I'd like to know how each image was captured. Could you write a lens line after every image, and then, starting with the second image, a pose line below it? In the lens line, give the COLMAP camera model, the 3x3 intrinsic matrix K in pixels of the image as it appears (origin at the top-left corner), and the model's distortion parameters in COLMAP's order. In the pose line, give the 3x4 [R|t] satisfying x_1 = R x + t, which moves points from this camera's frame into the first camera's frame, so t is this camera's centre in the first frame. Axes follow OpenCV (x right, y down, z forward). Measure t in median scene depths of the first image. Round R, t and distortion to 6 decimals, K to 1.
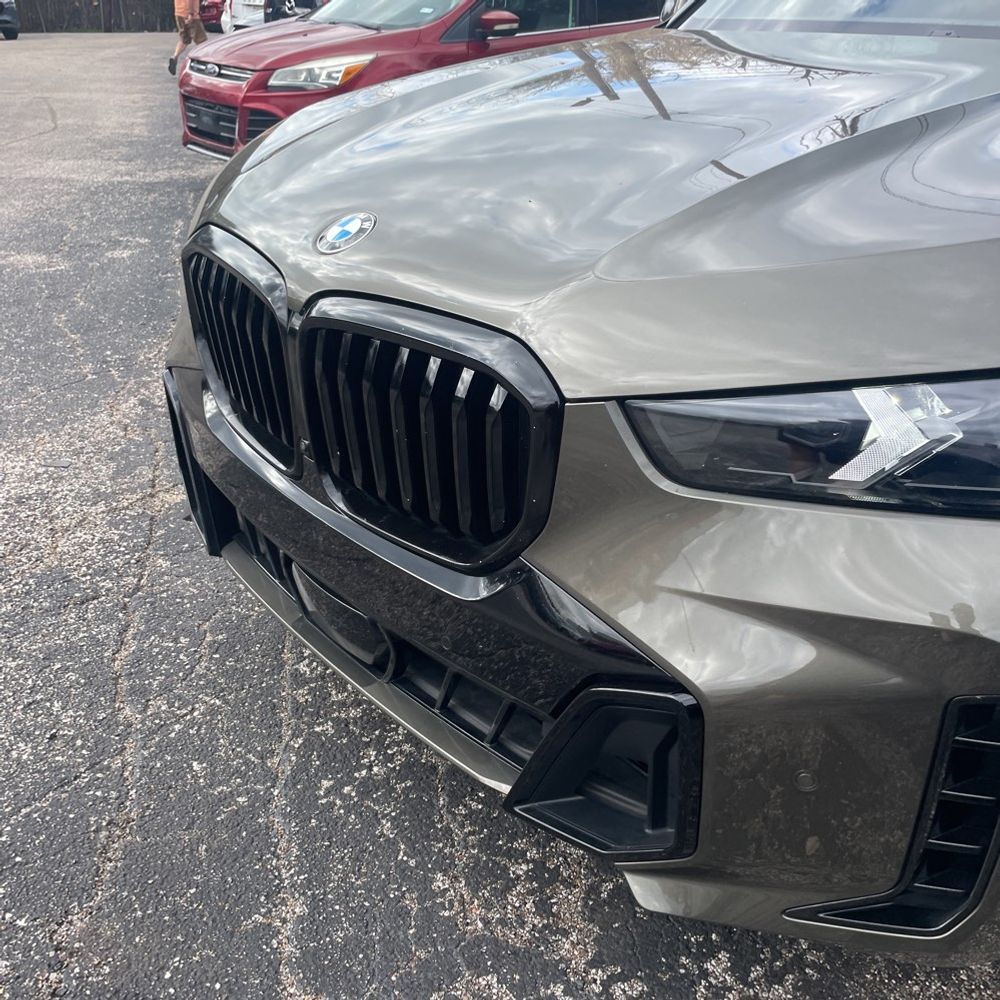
lens RADIAL K [[1024.2, 0, 499.9], [0, 1024.2, 484.1], [0, 0, 1]] dist [0.086529, -0.106691]
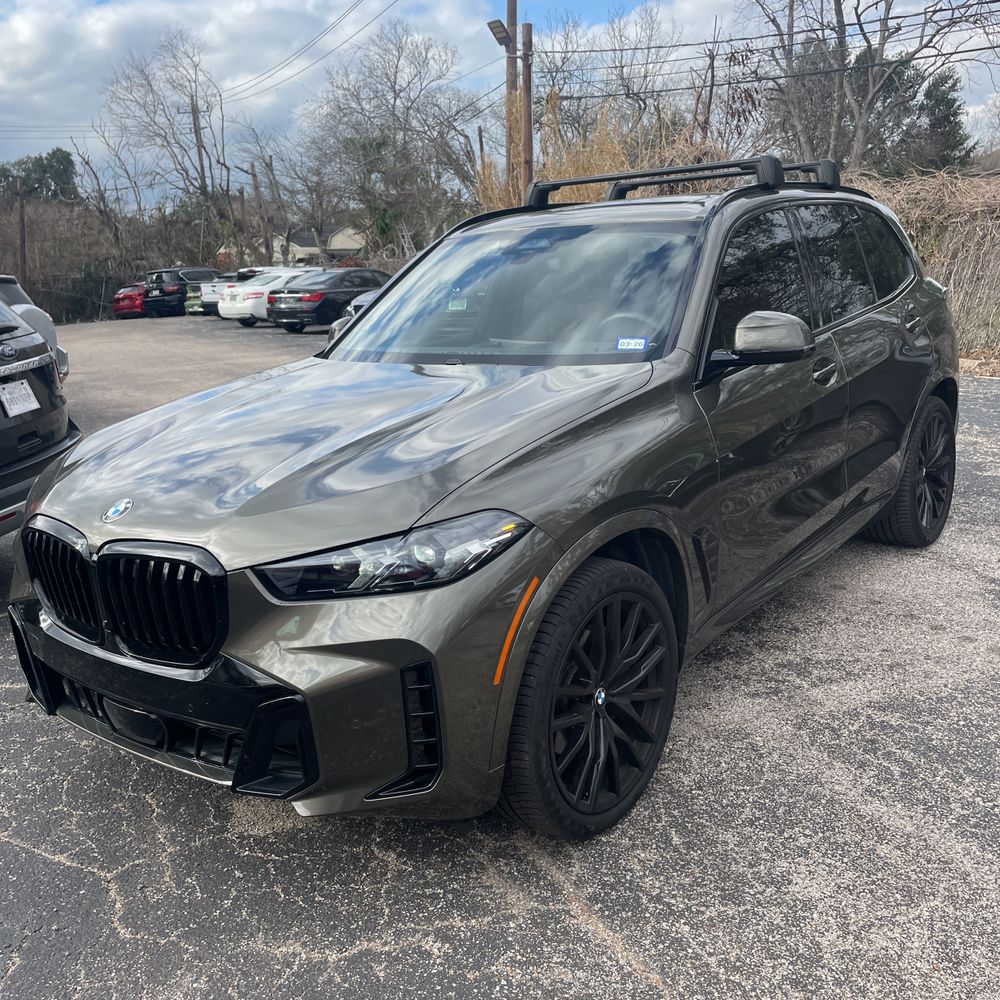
lens RADIAL K [[1029.5, 0, 502.5], [0, 1029.5, 481.2], [0, 0, 1]] dist [0.086432, -0.109461]
pose [[0.972044, -0.128697, 0.196388, 0.206282], [0.169133, 0.963942, -0.205452, 0.263541], [-0.162866, 0.232924, 0.958760, -1.169599]]
